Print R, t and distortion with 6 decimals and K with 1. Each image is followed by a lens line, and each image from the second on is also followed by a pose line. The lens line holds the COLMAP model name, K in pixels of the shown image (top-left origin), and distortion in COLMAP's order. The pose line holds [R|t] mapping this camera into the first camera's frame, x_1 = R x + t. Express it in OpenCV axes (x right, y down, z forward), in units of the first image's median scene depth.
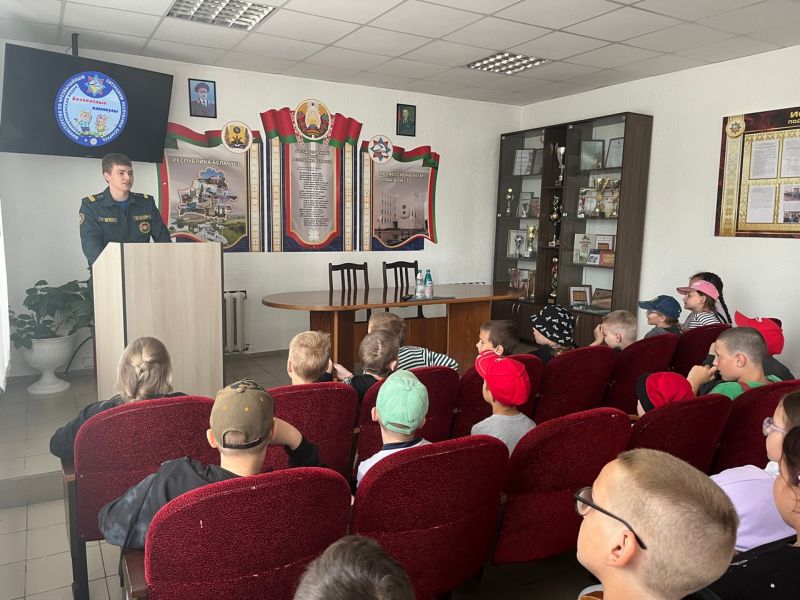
lens RADIAL K [[606.8, 0, 395.6], [0, 606.8, 301.2], [0, 0, 1]] dist [0.057290, -0.087382]
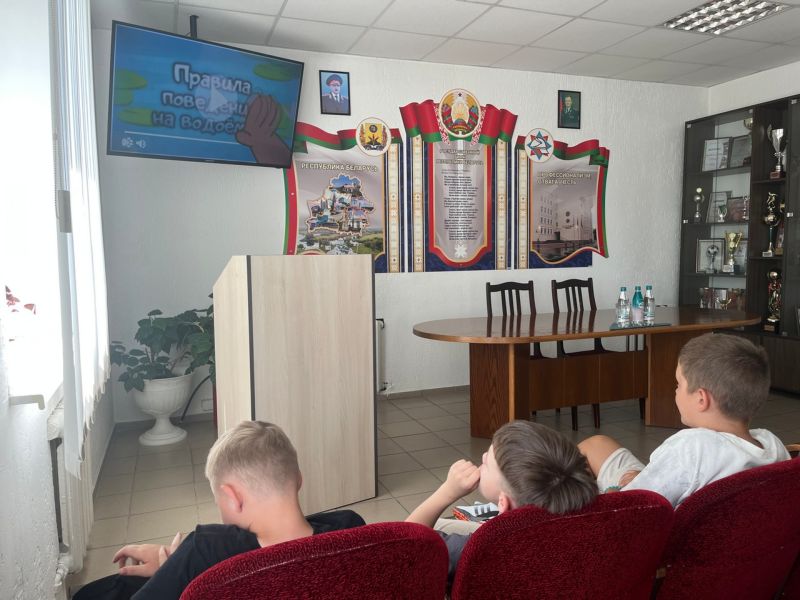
lens RADIAL K [[600.1, 0, 397.0], [0, 600.1, 297.5], [0, 0, 1]] dist [0.091764, -0.182129]
pose [[0.986313, -0.018534, -0.163836, -0.089422], [0.009691, 0.998461, -0.054612, -0.001070], [0.164596, 0.052277, 0.984975, 0.183237]]
